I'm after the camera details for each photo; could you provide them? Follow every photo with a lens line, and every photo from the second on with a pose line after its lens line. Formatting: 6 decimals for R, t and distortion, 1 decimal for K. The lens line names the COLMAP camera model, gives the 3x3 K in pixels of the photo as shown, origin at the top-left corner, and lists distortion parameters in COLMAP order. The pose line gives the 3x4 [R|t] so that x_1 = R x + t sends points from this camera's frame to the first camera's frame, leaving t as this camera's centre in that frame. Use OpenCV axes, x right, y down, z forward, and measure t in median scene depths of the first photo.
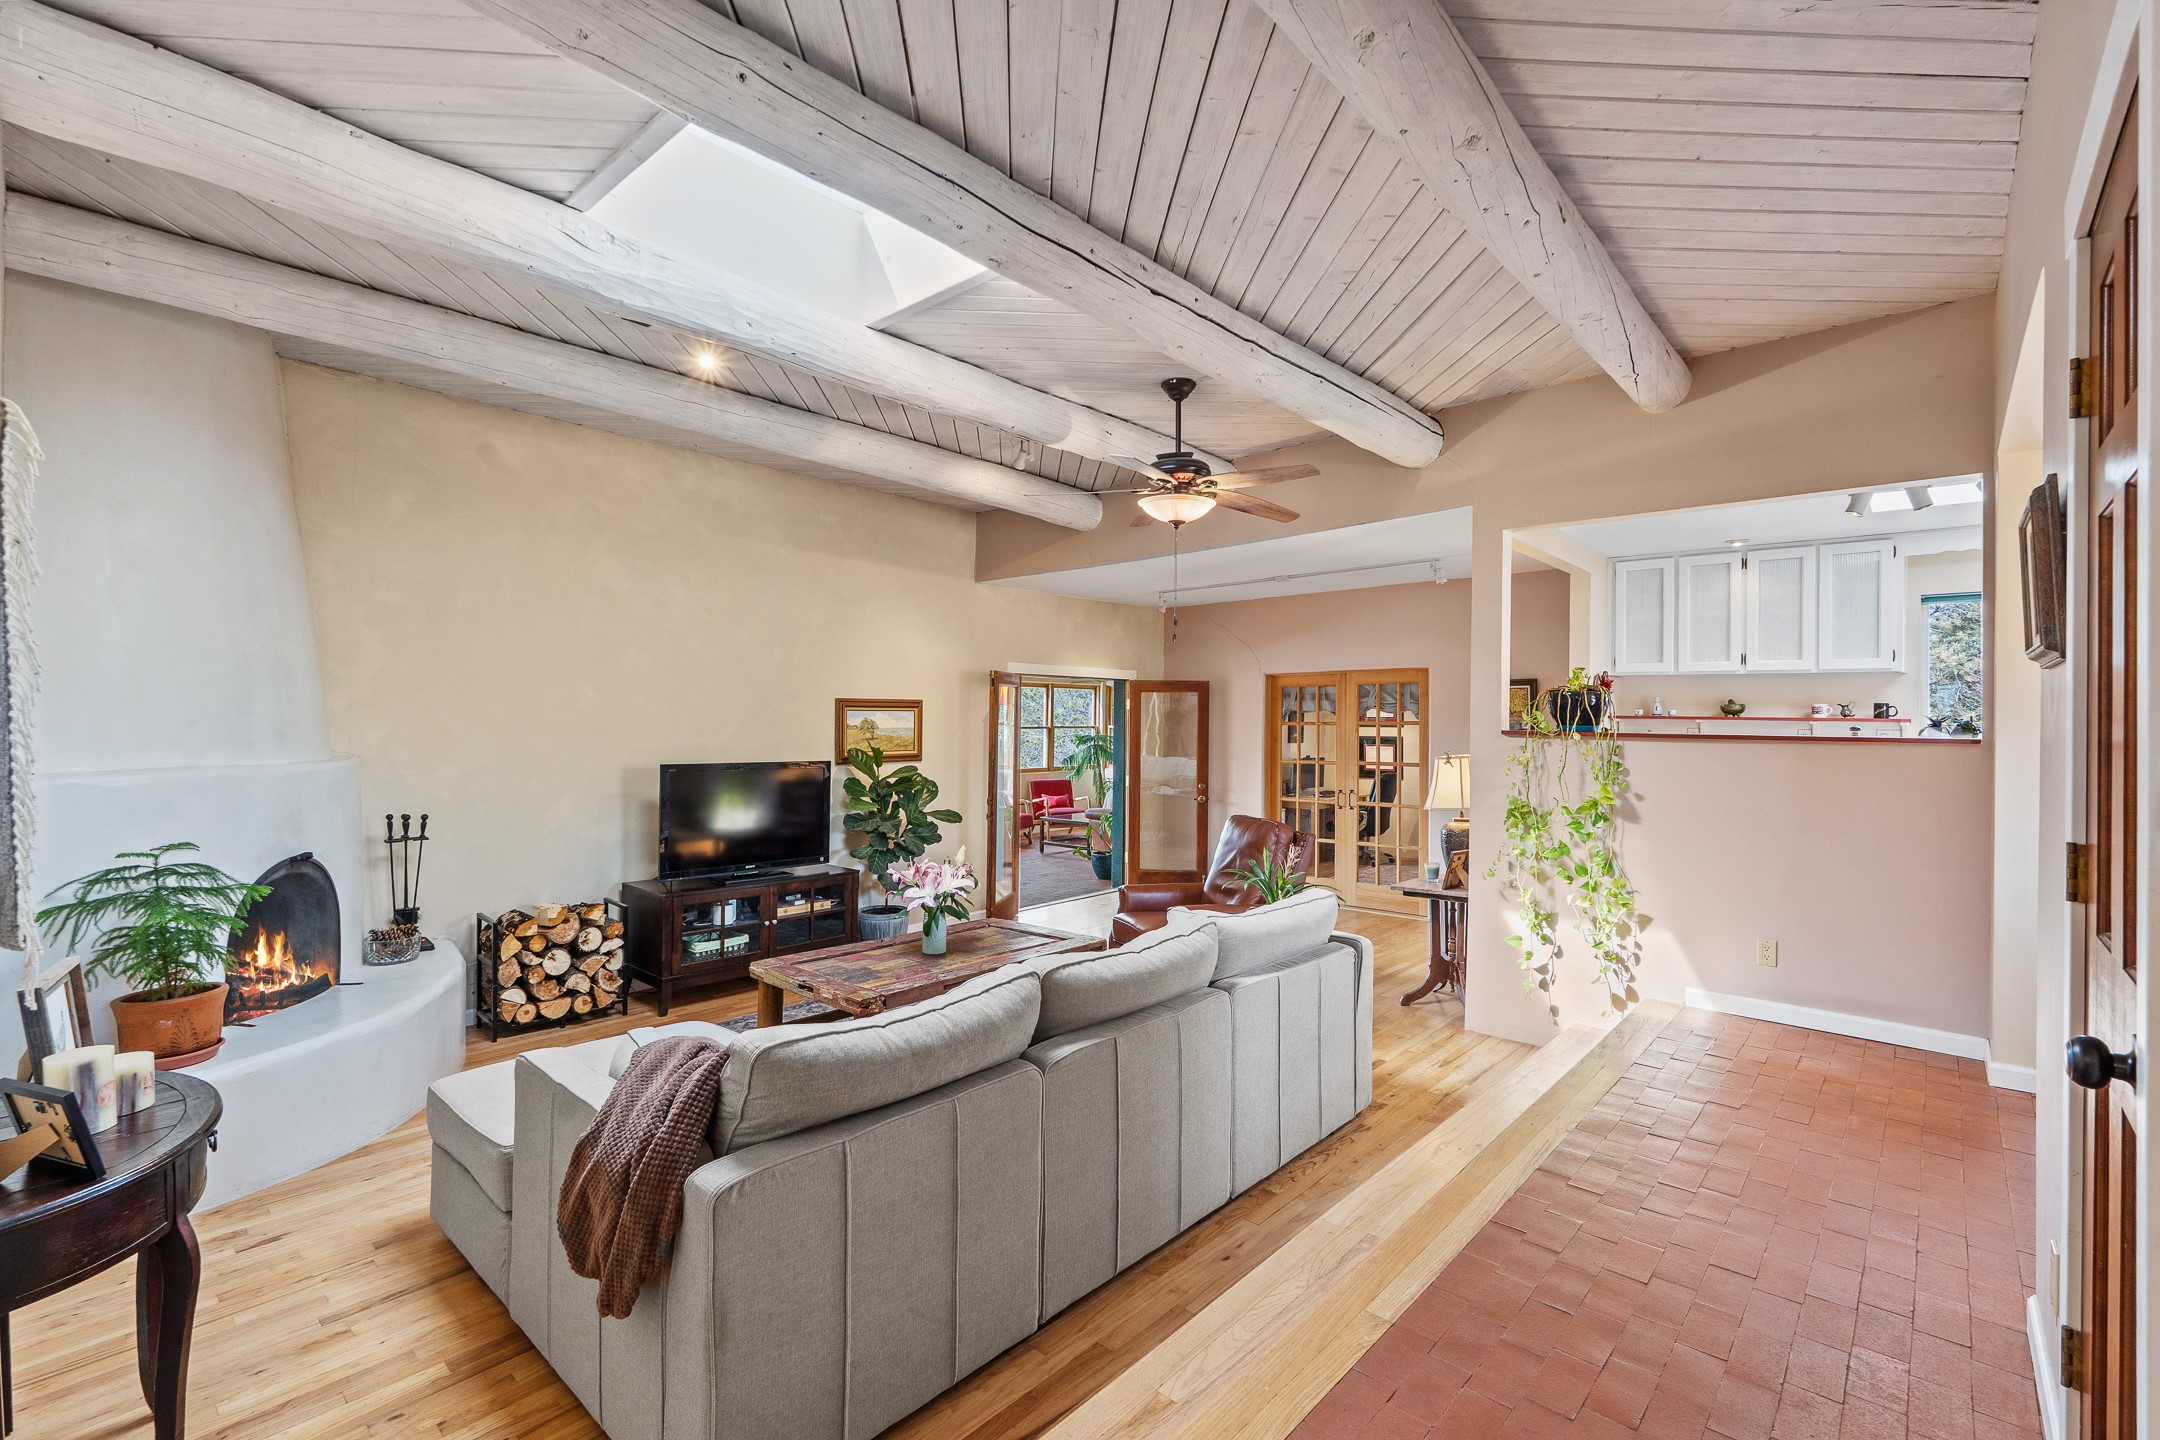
lens RADIAL K [[954.2, 0, 1088.4], [0, 954.2, 720.2], [0, 0, 1]] dist [-0.004431, 0.000679]
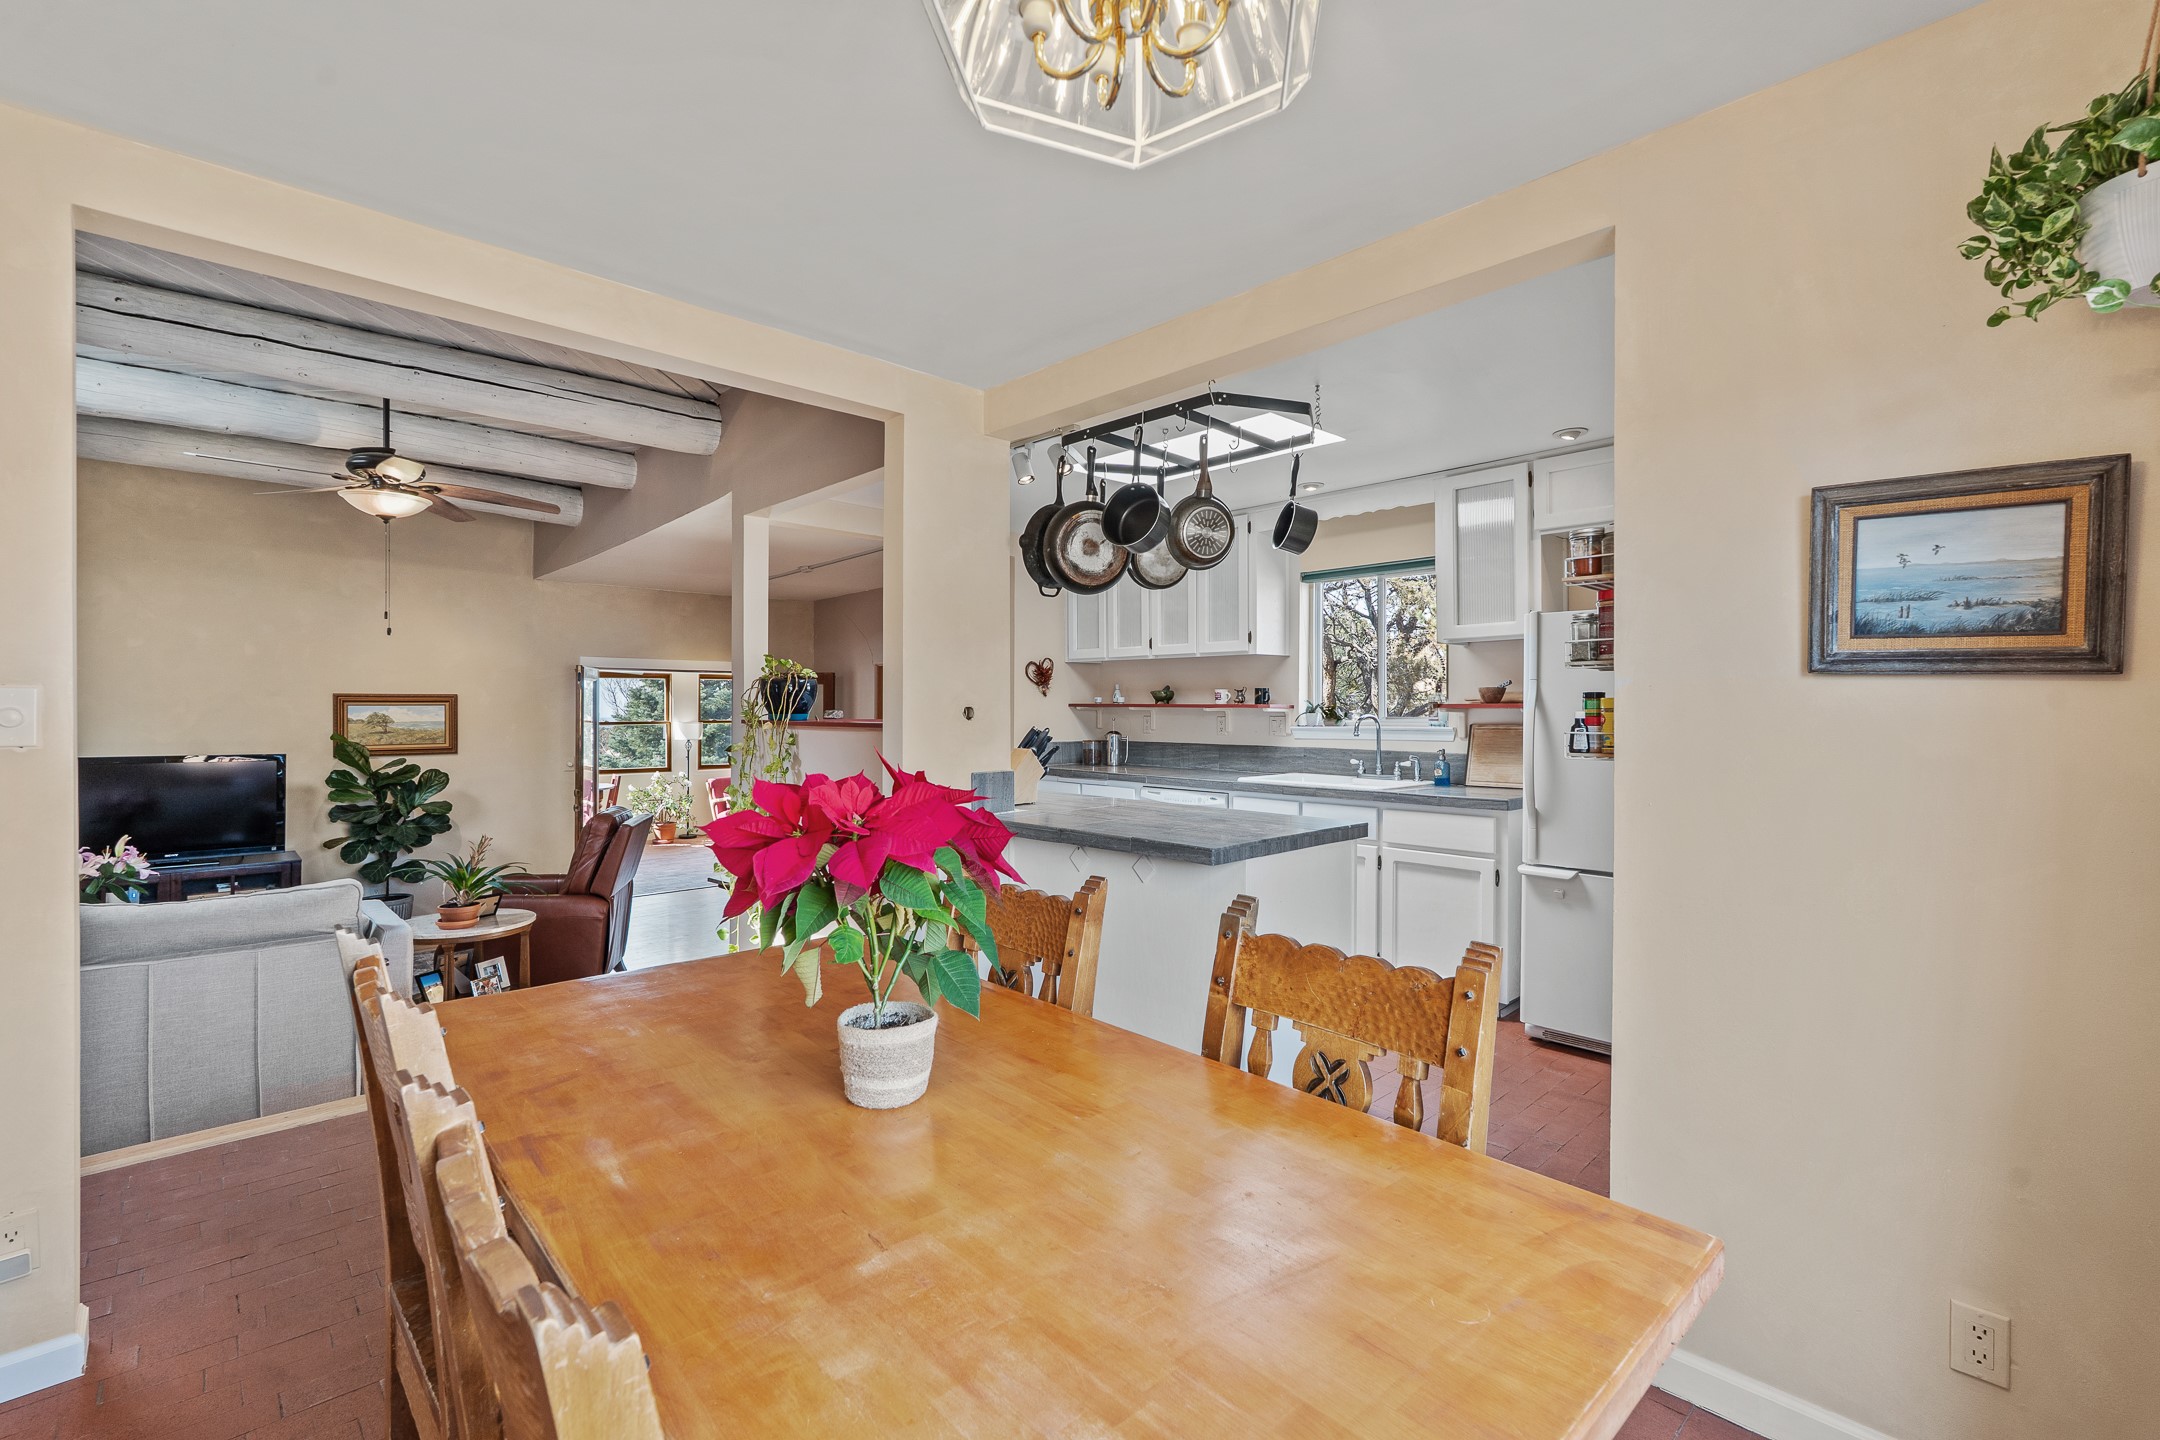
lens RADIAL K [[954.2, 0, 1086.6], [0, 954.2, 709.4], [0, 0, 1]] dist [-0.004431, 0.000679]
pose [[0.996621, -0.008832, -0.081658, 0.823876], [0.008439, 0.999951, -0.005161, 0.008051], [0.081699, 0.004454, 0.996647, 0.043561]]
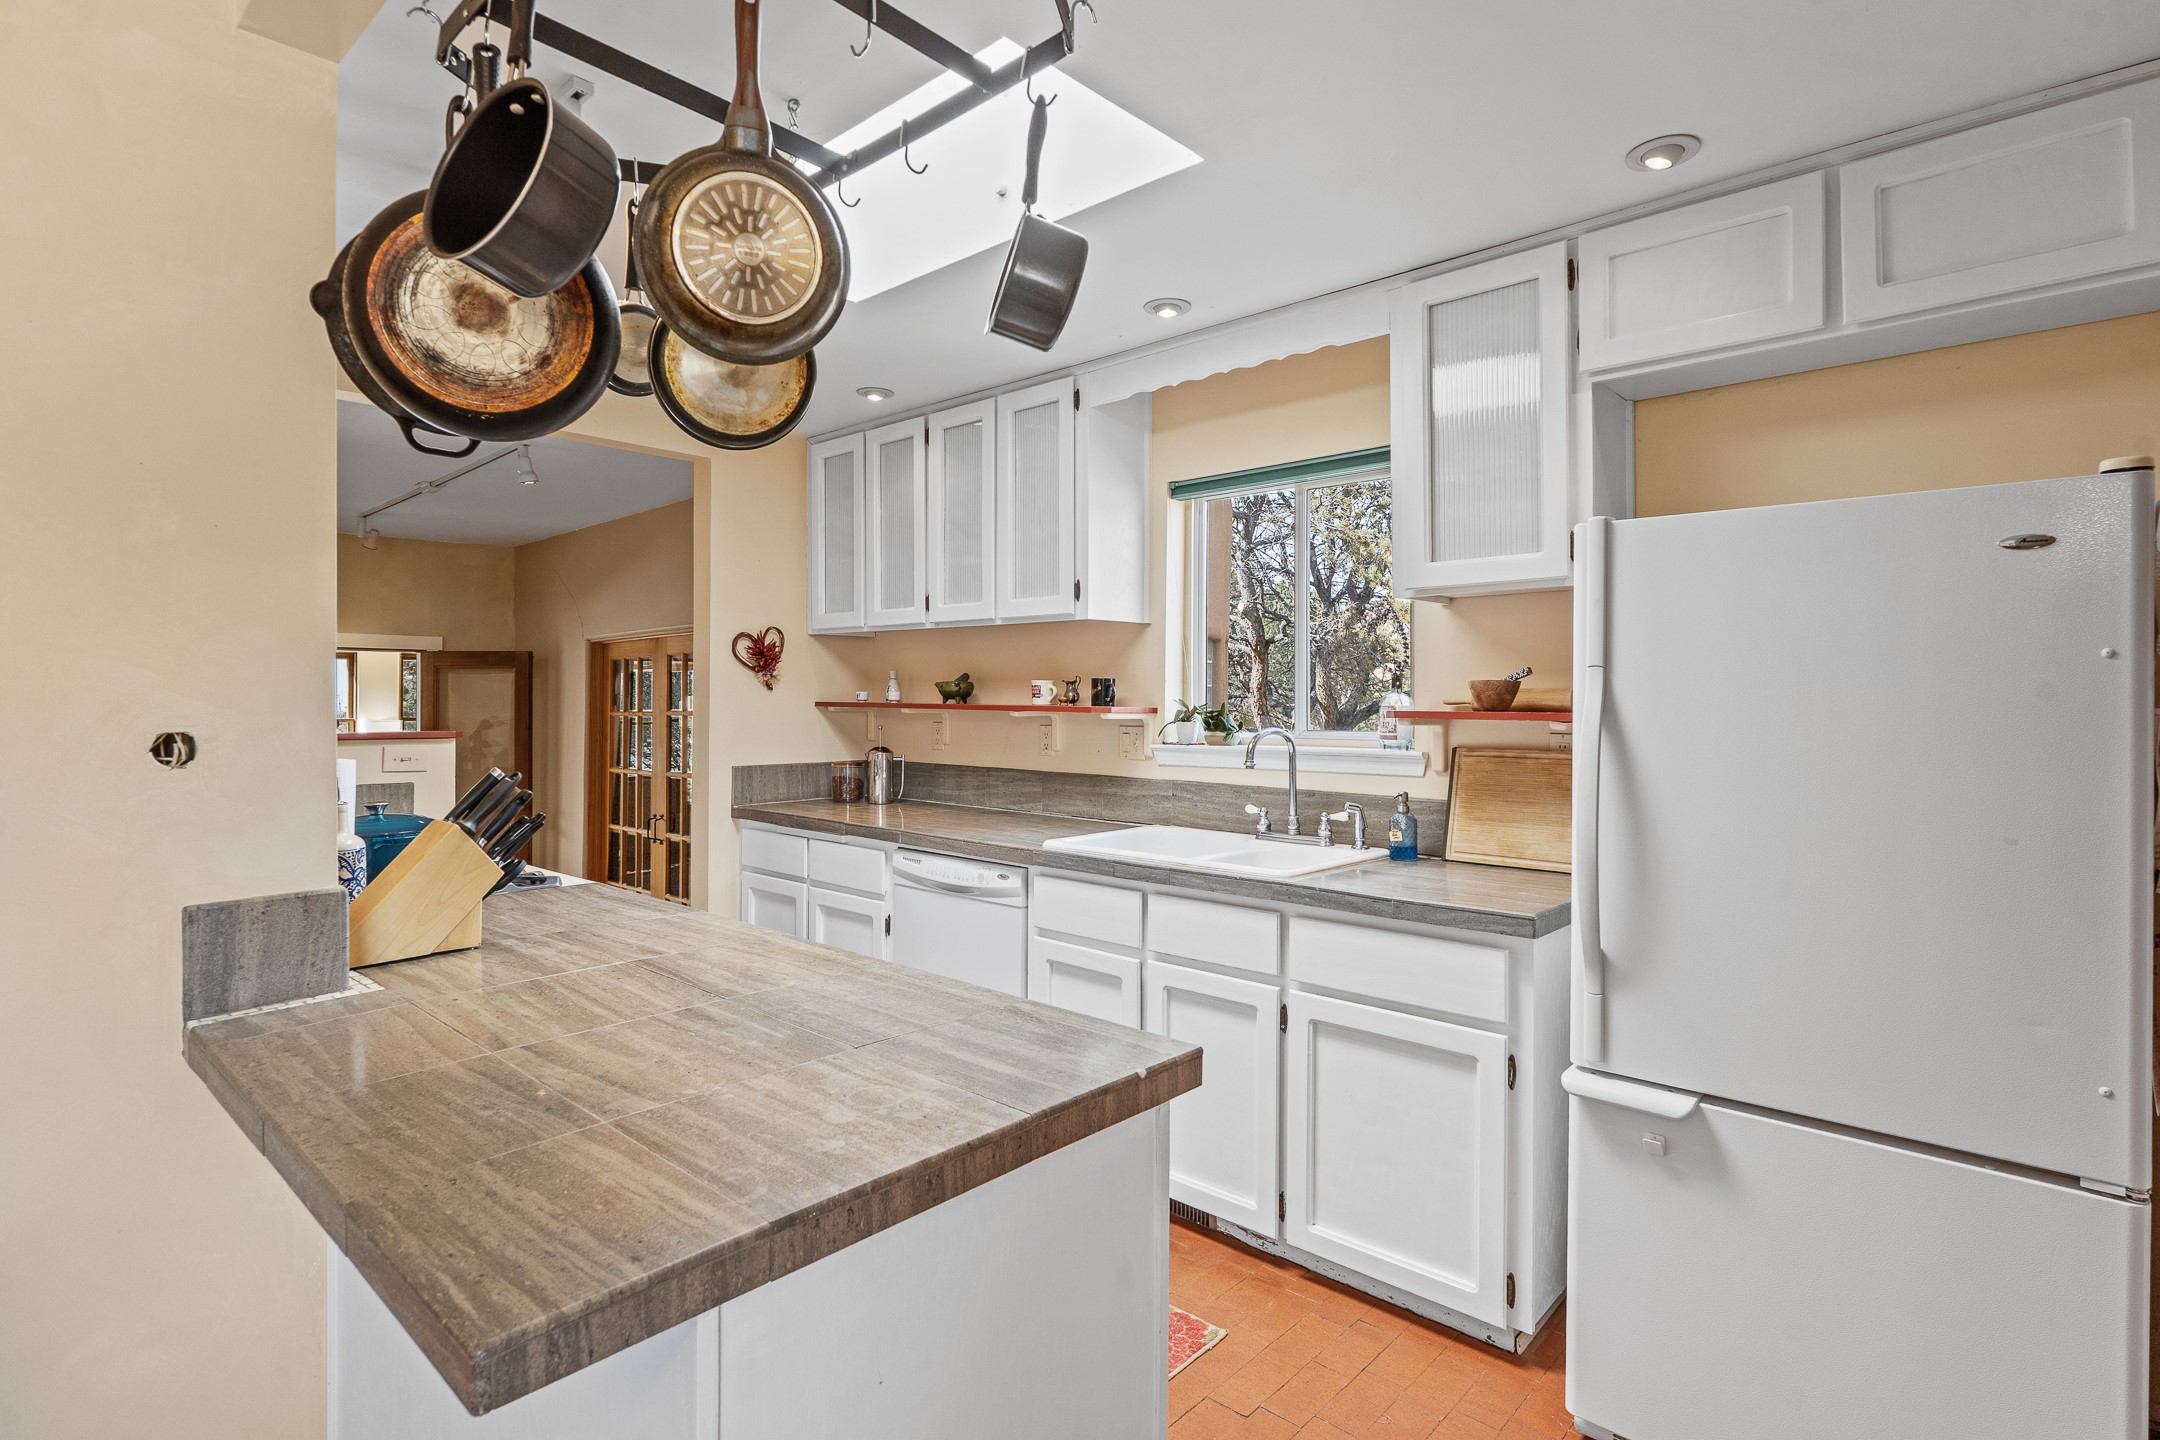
lens RADIAL K [[1078.6, 0, 1084.5], [0, 1078.6, 691.6], [0, 0, 1]] dist [-0.000696, 0.000064]
pose [[0.999854, -0.006629, -0.015766, 0.930660], [0.006472, 0.999929, -0.010027, -0.003930], [0.015832, 0.009923, 0.999825, 0.413607]]
